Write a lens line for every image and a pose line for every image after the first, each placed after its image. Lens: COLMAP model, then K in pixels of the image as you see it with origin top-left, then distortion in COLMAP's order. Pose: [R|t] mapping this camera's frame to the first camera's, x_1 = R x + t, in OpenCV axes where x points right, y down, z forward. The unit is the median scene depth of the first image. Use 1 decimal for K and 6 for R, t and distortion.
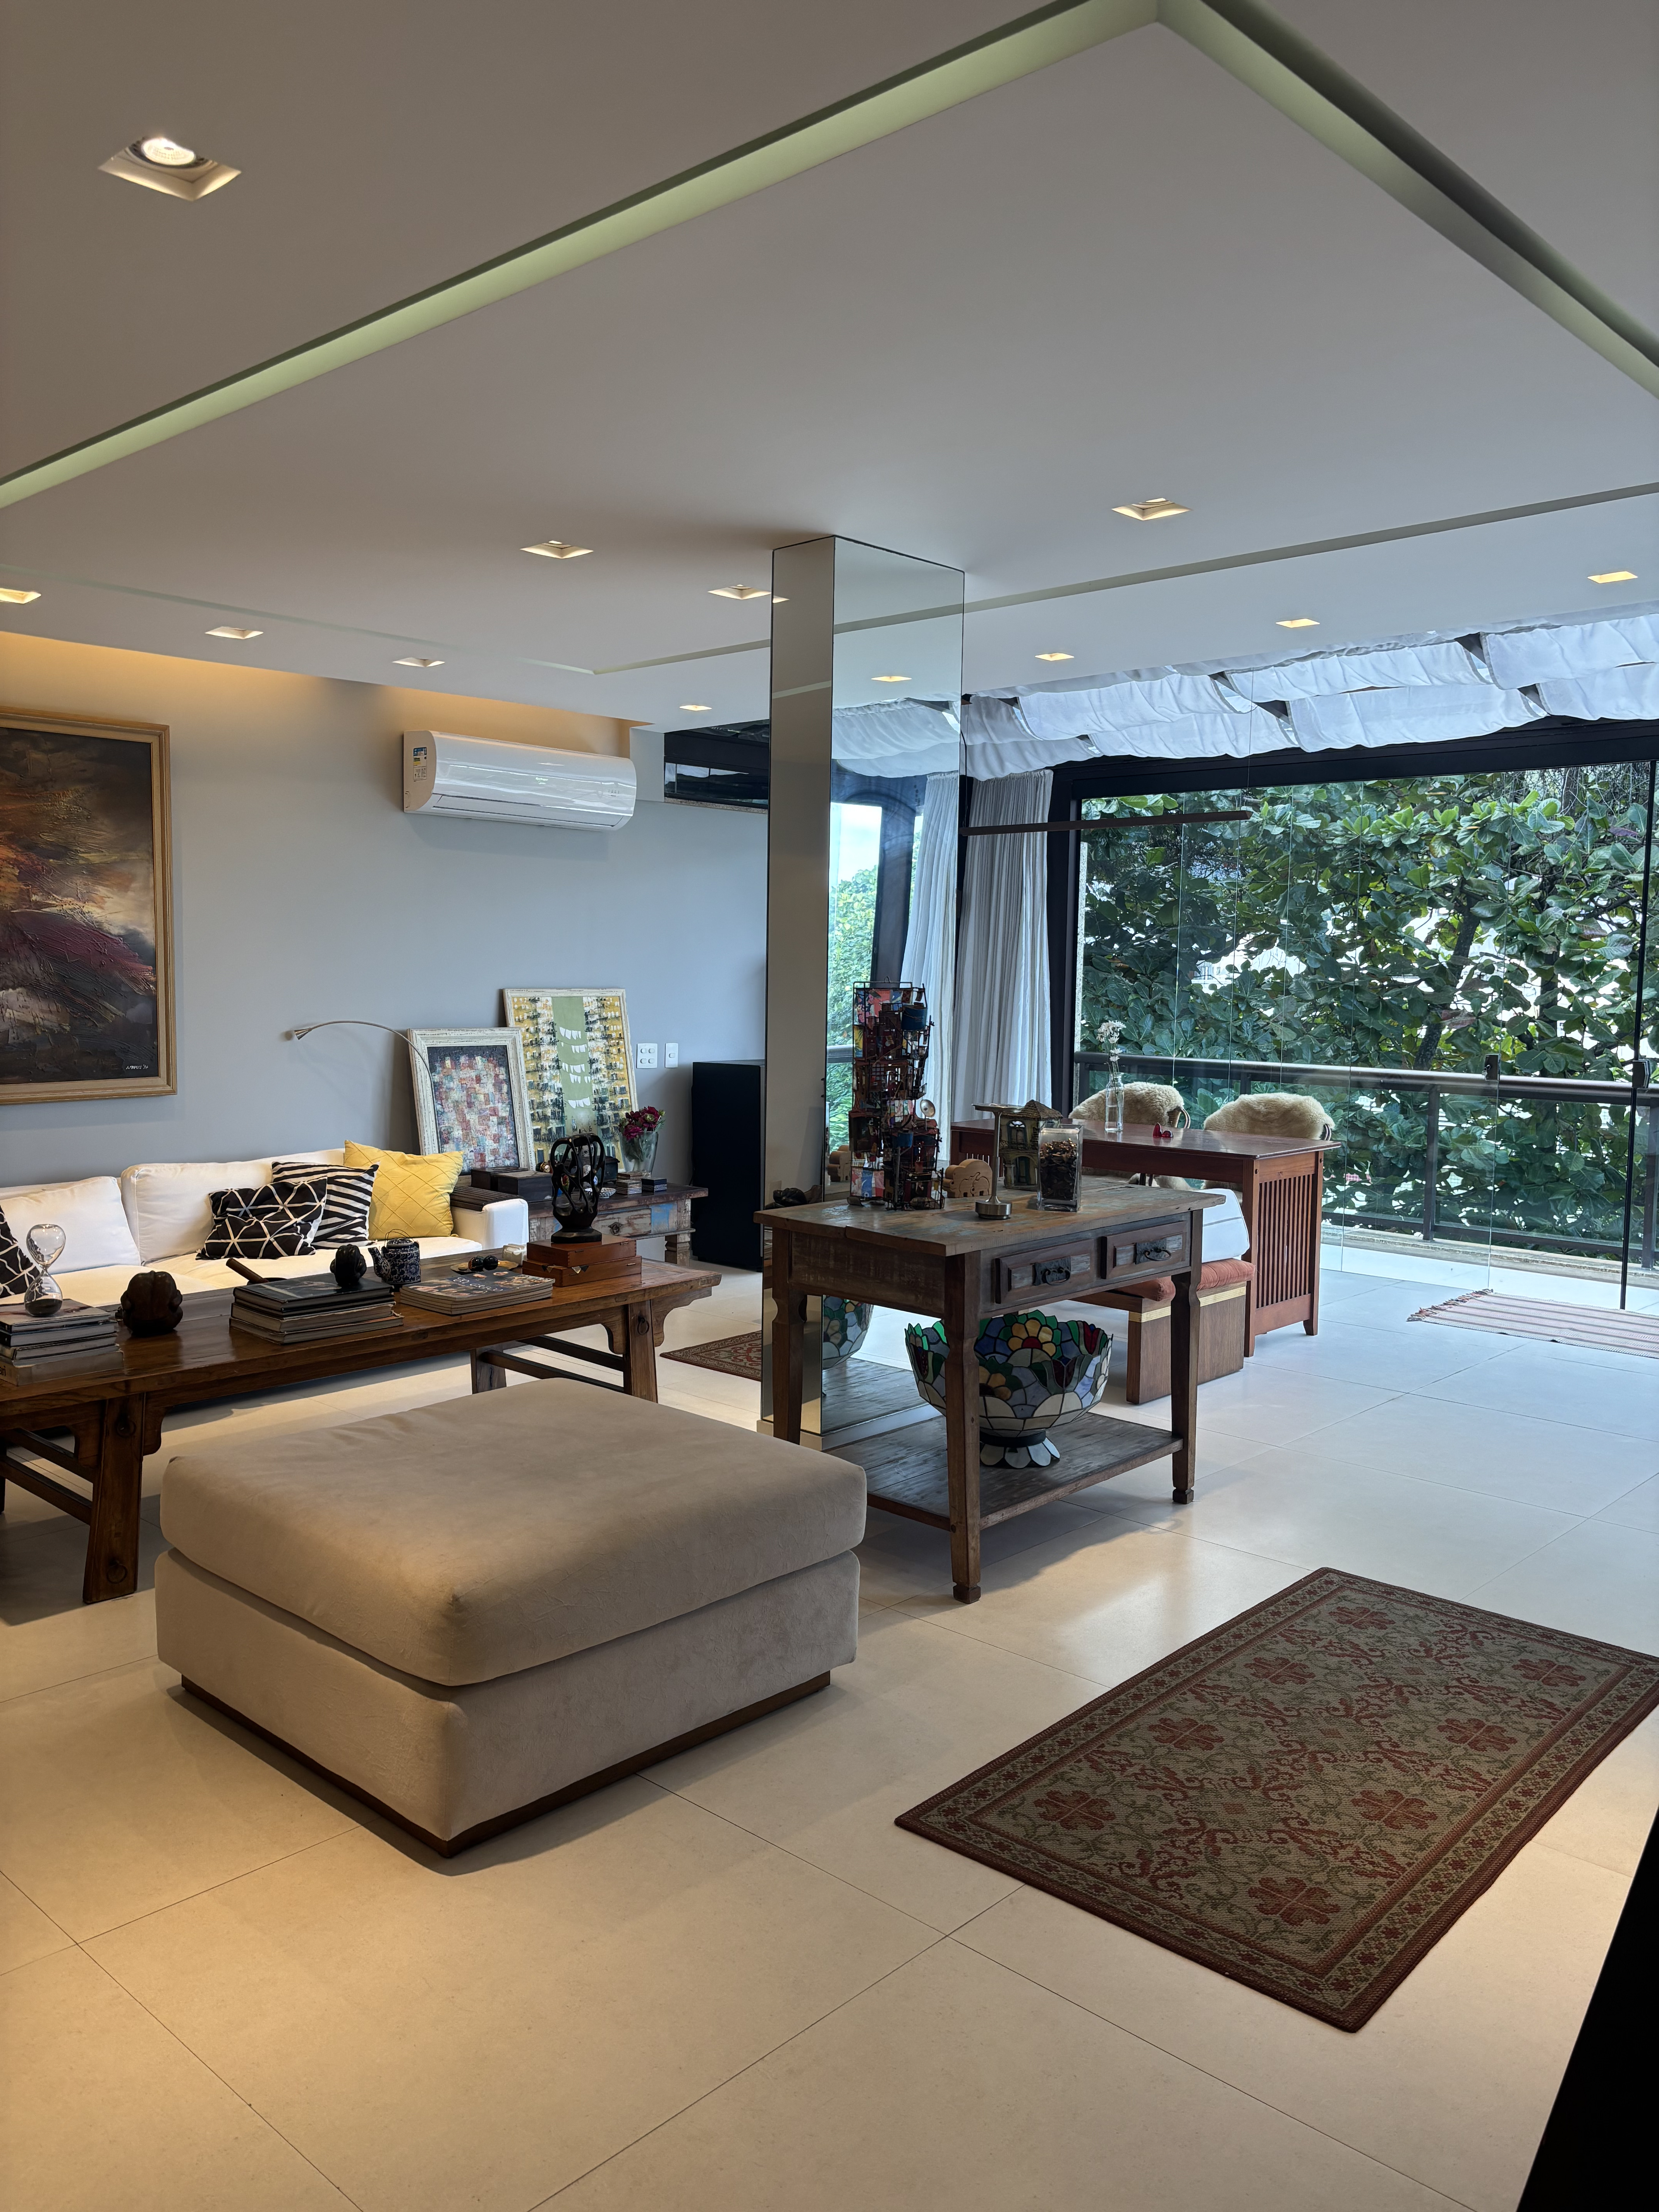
lens RADIAL K [[1677.0, 0, 829.5], [0, 1677.0, 1106.0], [0, 0, 1]] dist [0.093410, -0.089155]
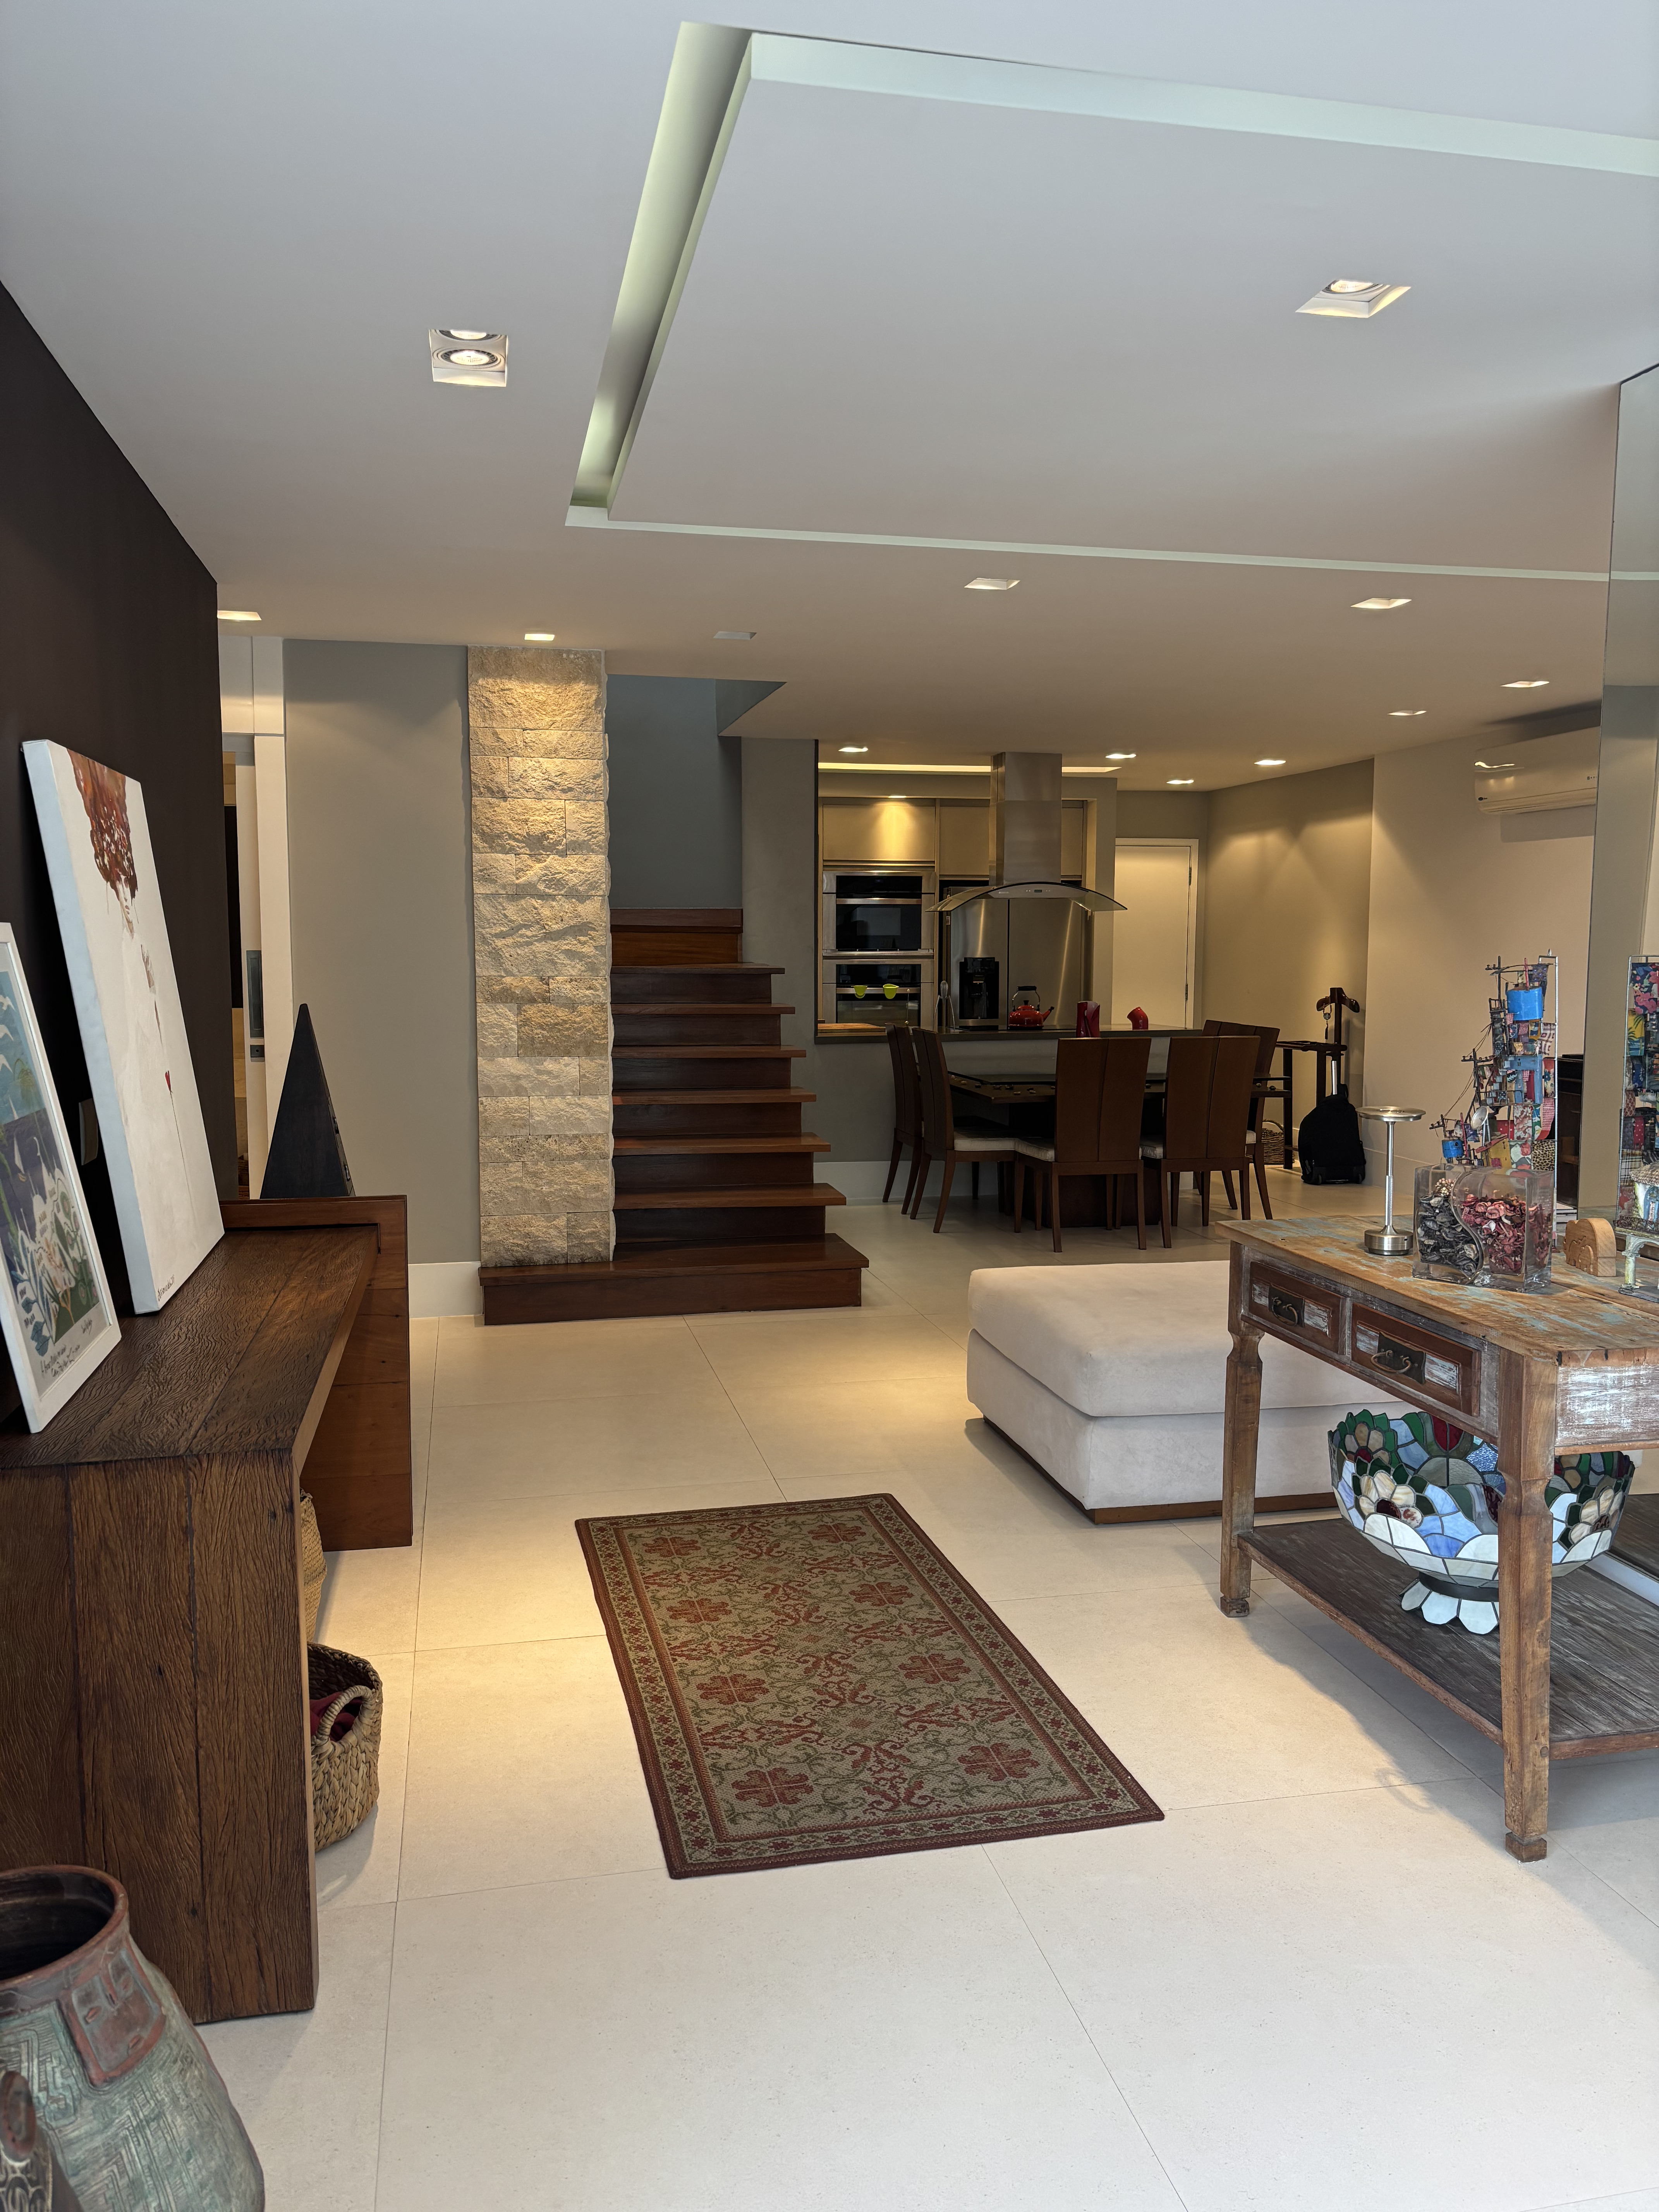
lens RADIAL K [[1668.9, 0, 829.5], [0, 1668.9, 1106.0], [0, 0, 1]] dist [-0.001583, -0.000470]
pose [[-0.573657, 0.068733, -0.816207, 1.159664], [-0.077527, 0.987443, 0.137641, -0.115018], [0.815418, 0.142237, -0.561125, 1.596397]]
